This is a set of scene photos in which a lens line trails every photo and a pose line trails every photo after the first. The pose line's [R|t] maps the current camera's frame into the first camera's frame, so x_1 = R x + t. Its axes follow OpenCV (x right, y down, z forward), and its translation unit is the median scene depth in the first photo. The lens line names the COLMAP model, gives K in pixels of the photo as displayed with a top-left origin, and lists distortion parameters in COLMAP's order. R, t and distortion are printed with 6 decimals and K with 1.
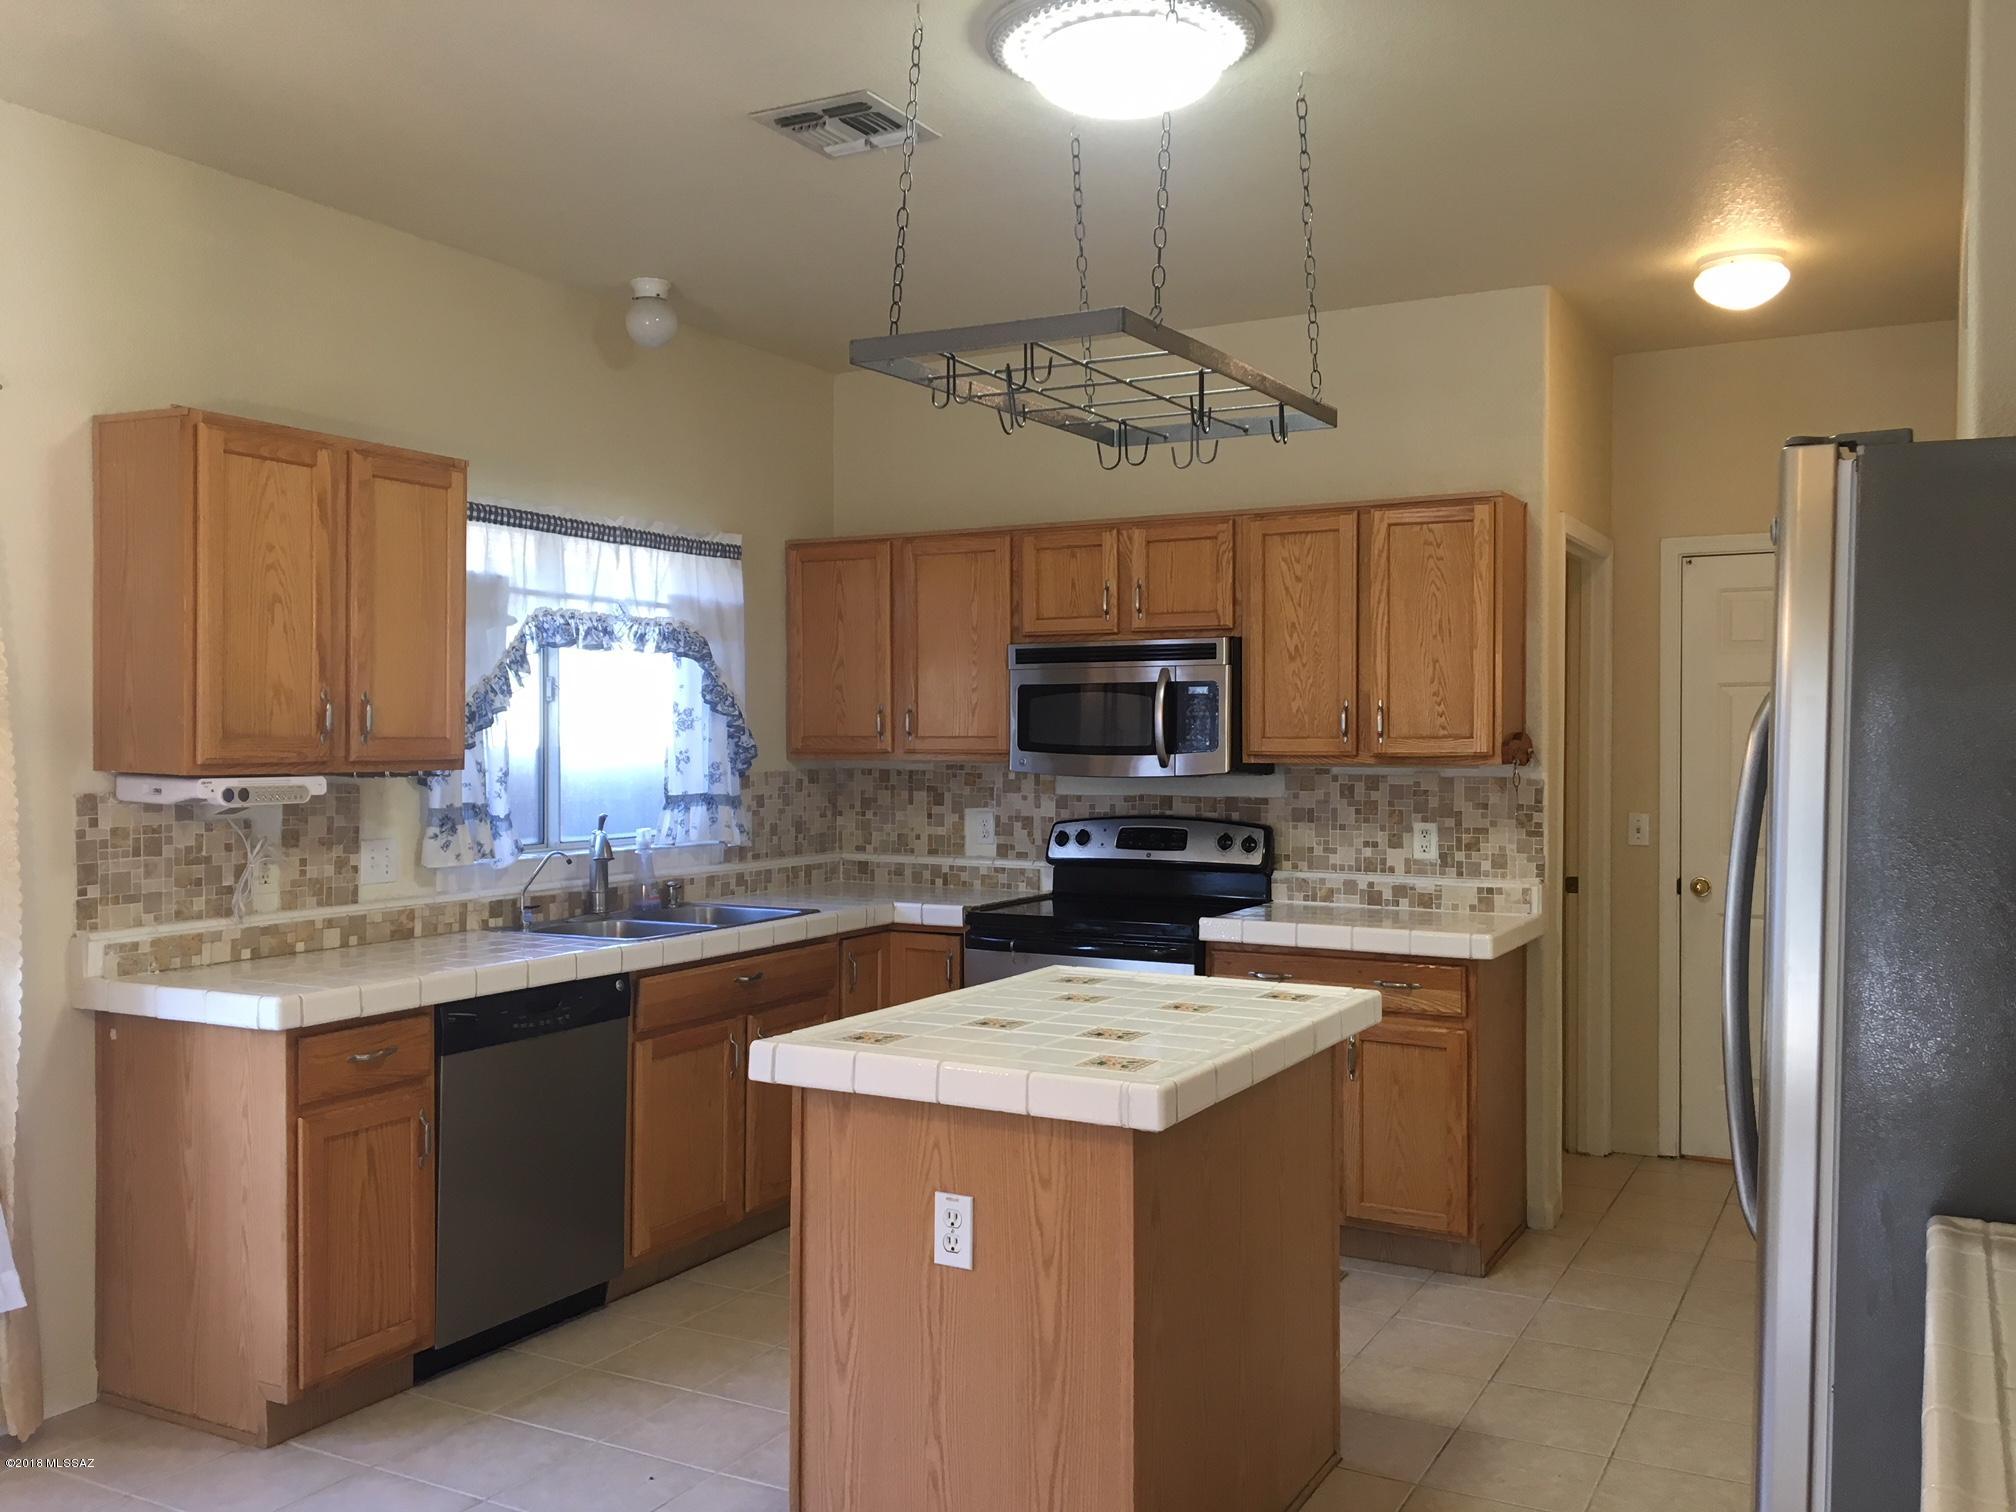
lens RADIAL K [[1692.7, 0, 1006.1], [0, 1692.7, 767.7], [0, 0, 1]] dist [0.098776, -0.052722]
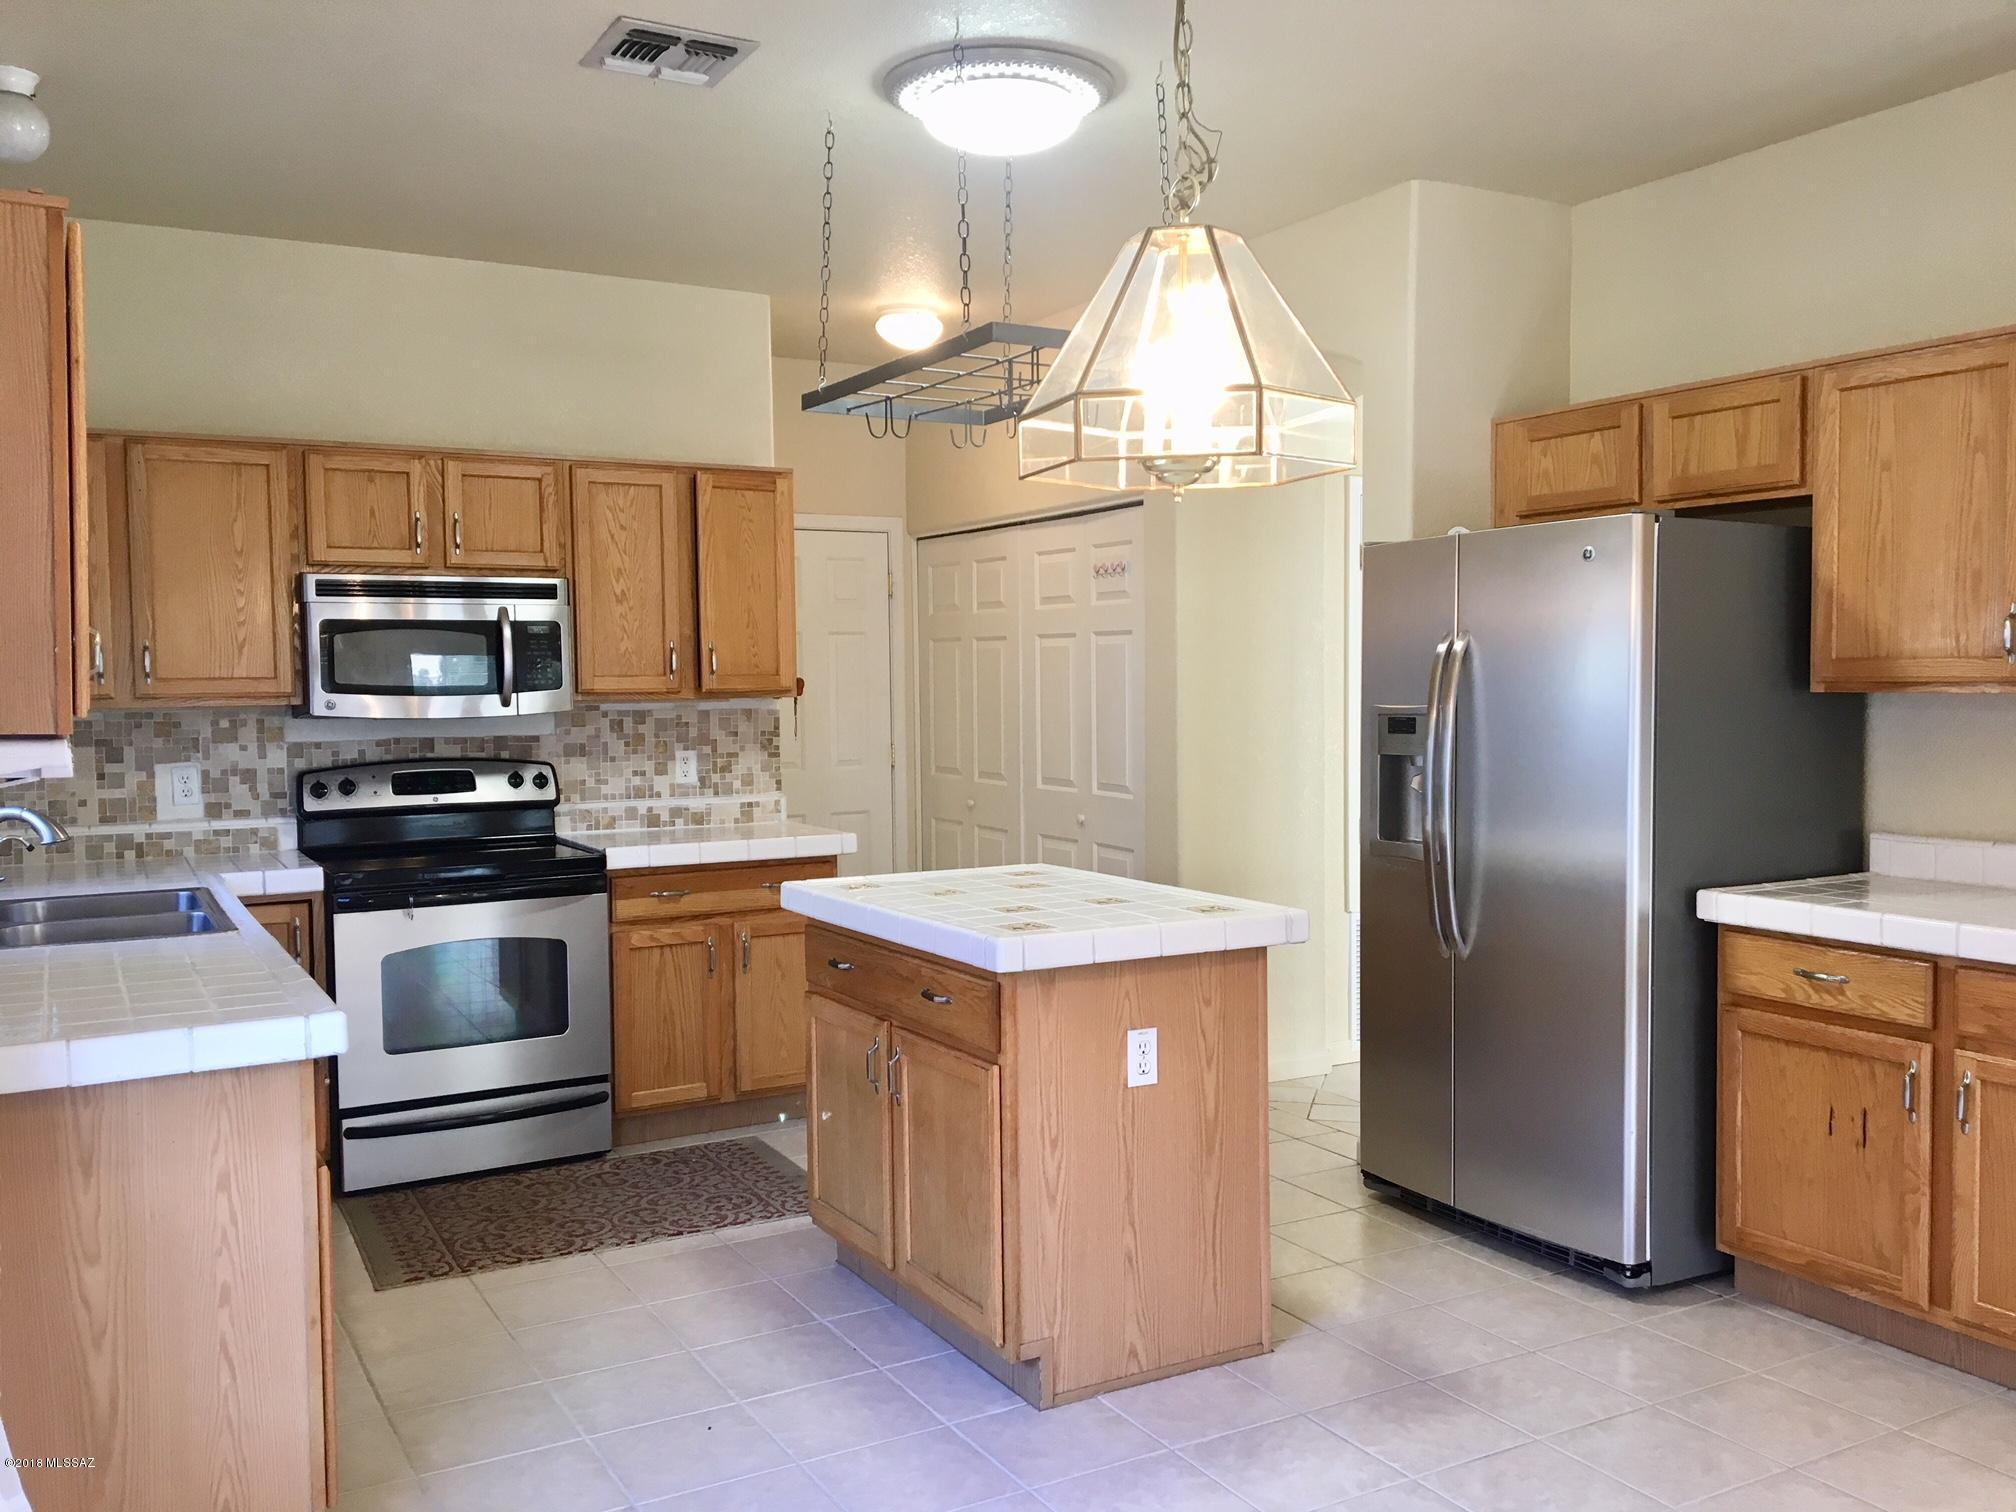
lens RADIAL K [[1692.7, 0, 1001.5], [0, 1692.7, 759.7], [0, 0, 1]] dist [0.098776, -0.052722]
pose [[0.526556, -0.047675, 0.848803, -0.596826], [0.026453, 0.998862, 0.039693, -0.001224], [-0.849729, 0.001552, 0.527218, 0.220482]]
